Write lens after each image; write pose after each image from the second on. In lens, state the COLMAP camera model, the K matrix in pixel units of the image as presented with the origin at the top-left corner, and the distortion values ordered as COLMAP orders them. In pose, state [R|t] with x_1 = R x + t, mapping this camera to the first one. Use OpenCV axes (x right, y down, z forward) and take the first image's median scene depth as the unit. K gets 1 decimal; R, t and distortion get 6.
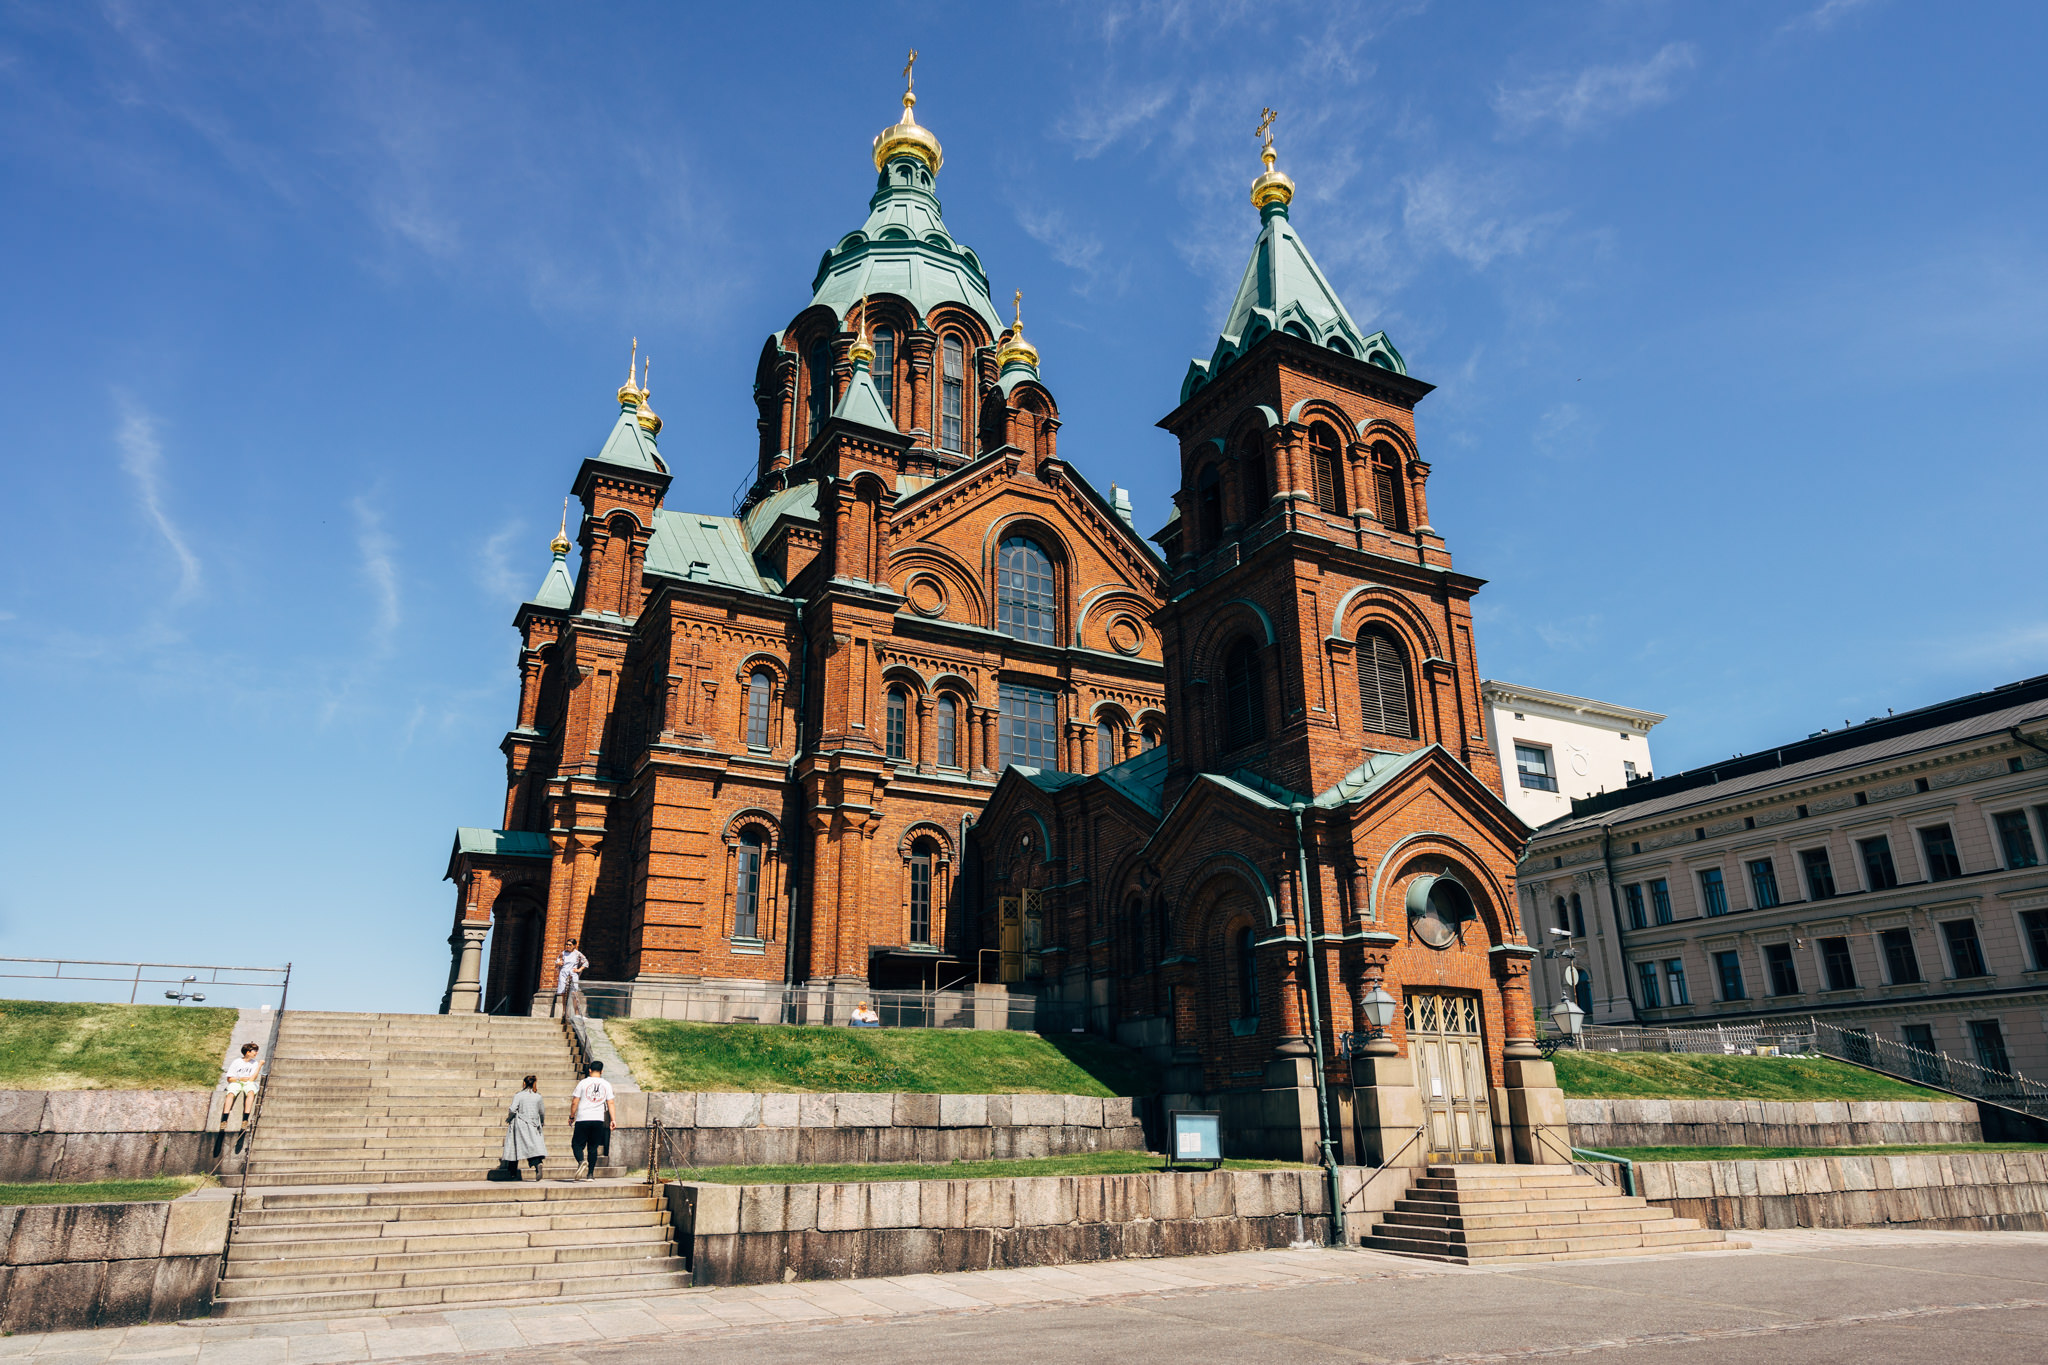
lens RADIAL K [[1295.4, 0, 1022.0], [0, 1295.4, 675.6], [0, 0, 1]] dist [0.006166, 0.000068]
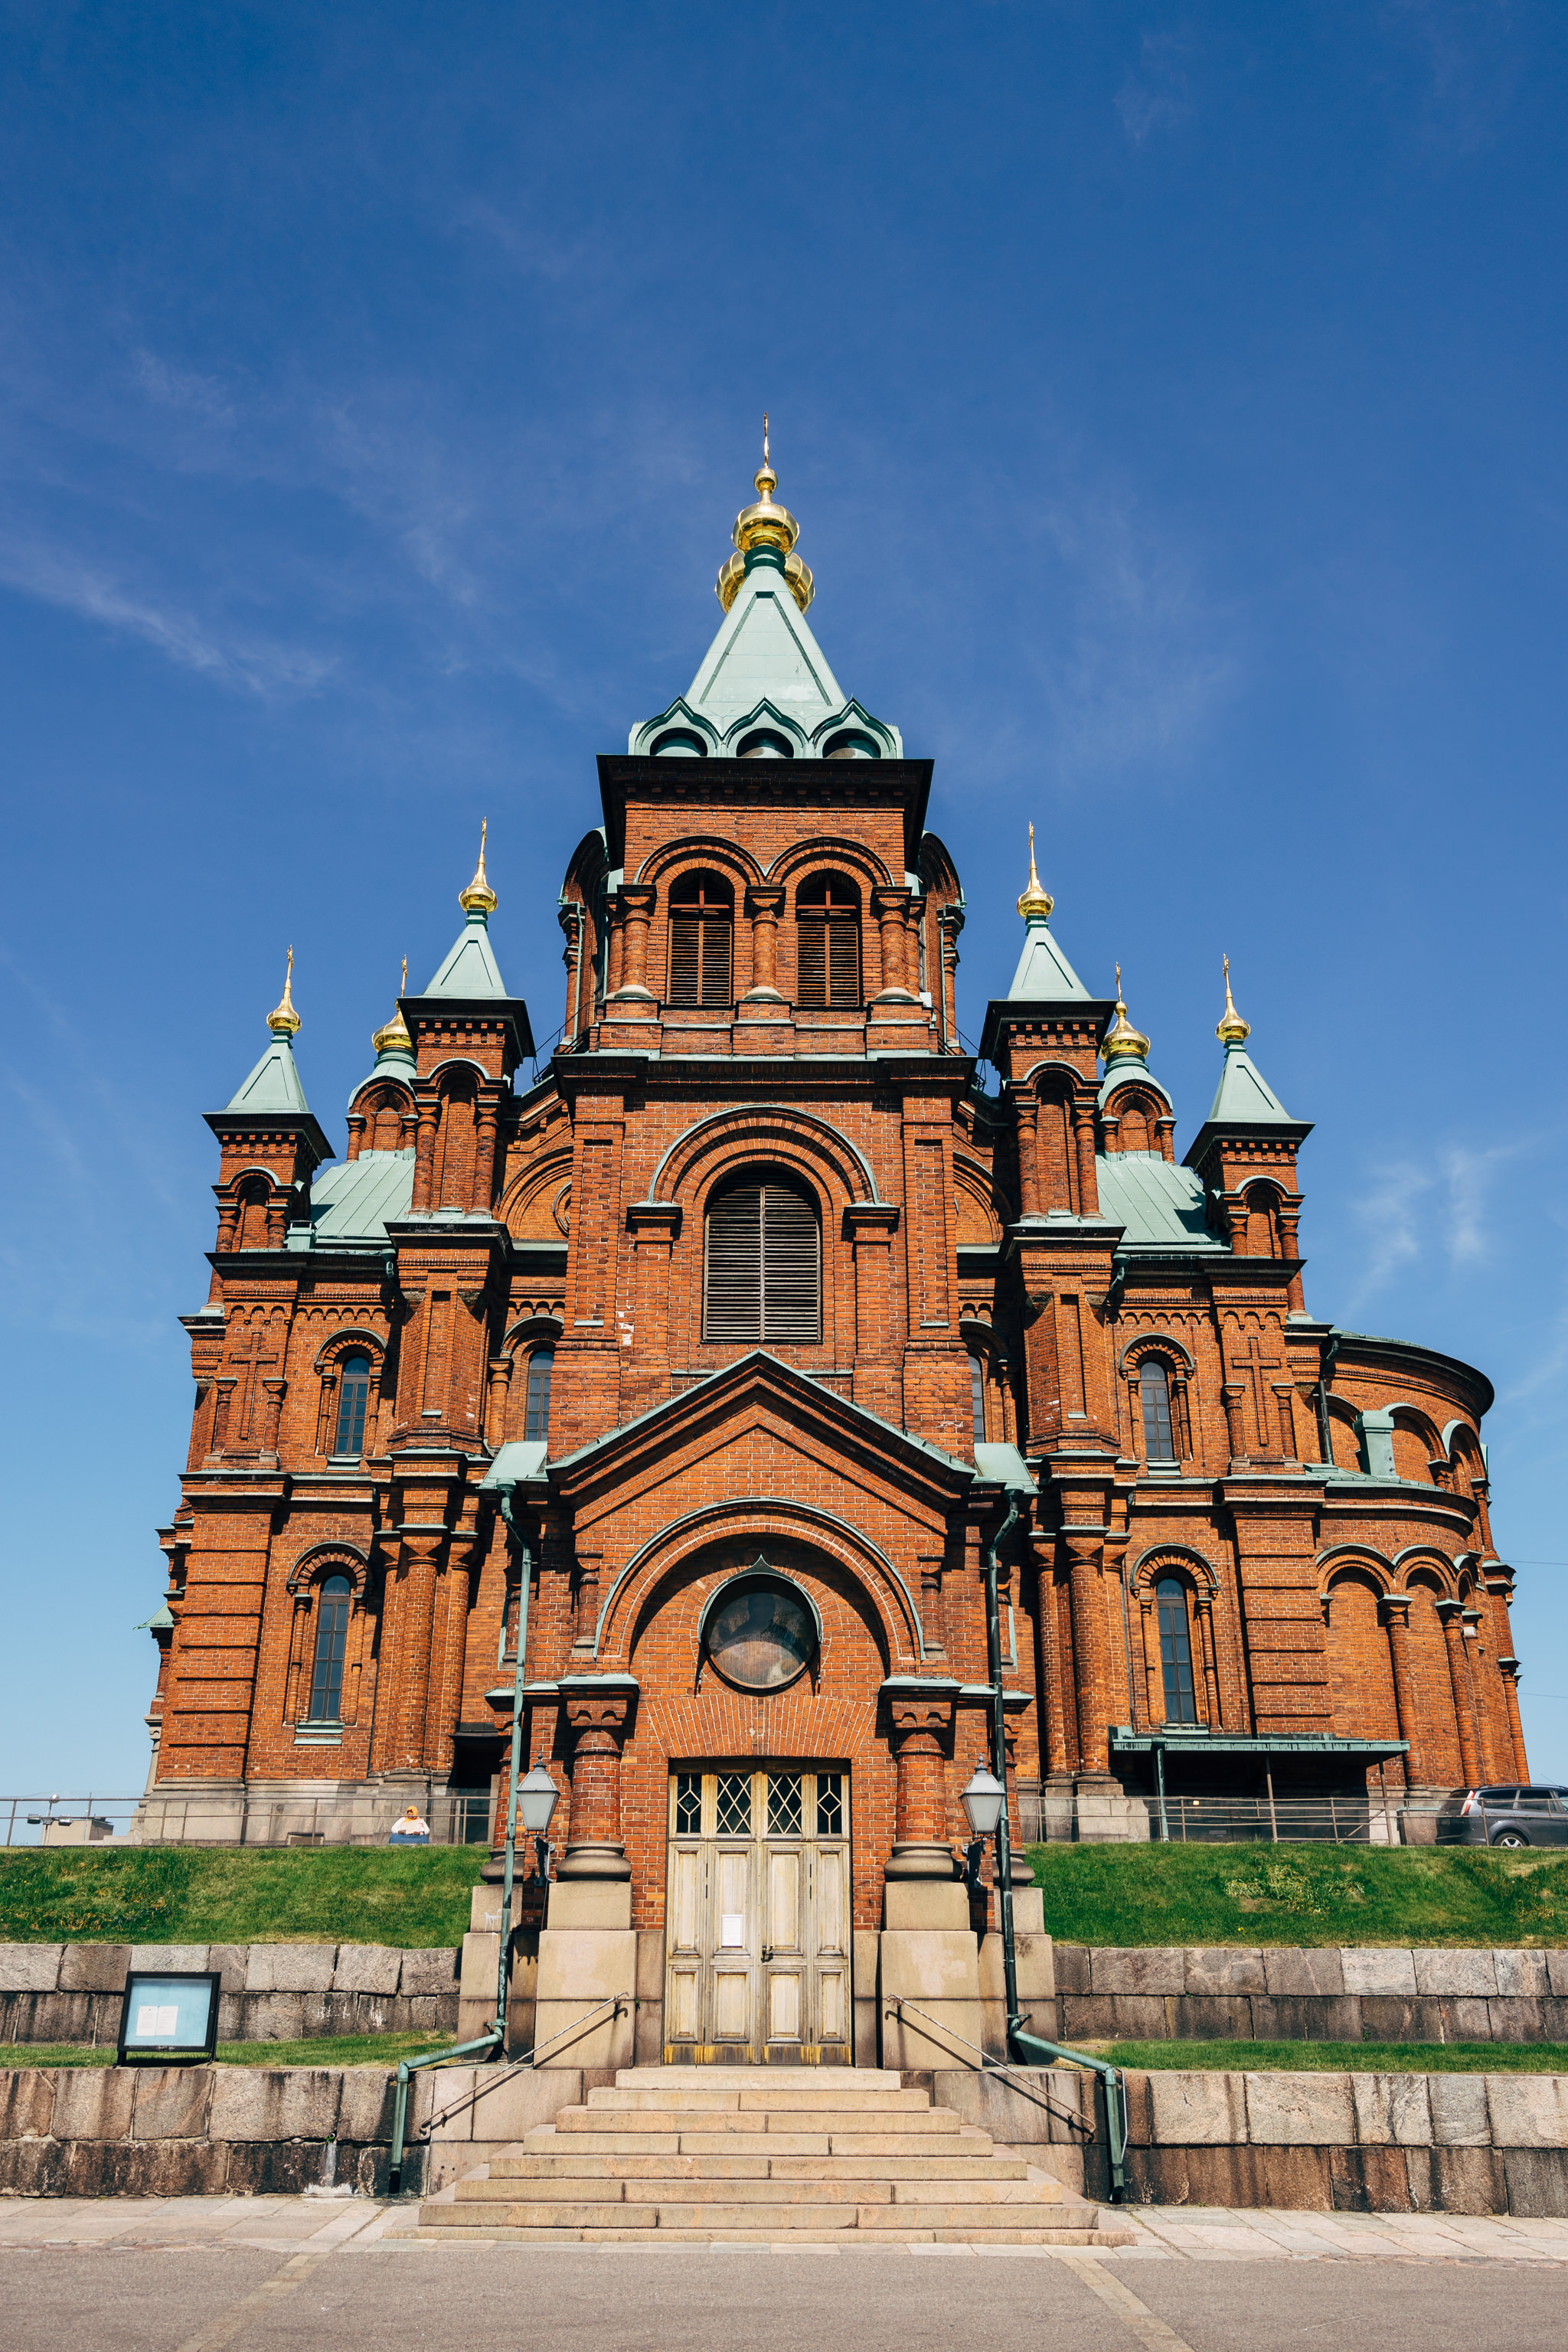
lens RADIAL K [[1869.5, 0, 780.6], [0, 1869.5, 1163.2], [0, 0, 1]] dist [0.004270, -0.000892]
pose [[0.882698, -0.182173, -0.433194, 0.724363], [0.147791, 0.982646, -0.112091, 0.065580], [0.446097, 0.034920, 0.894303, 0.213532]]
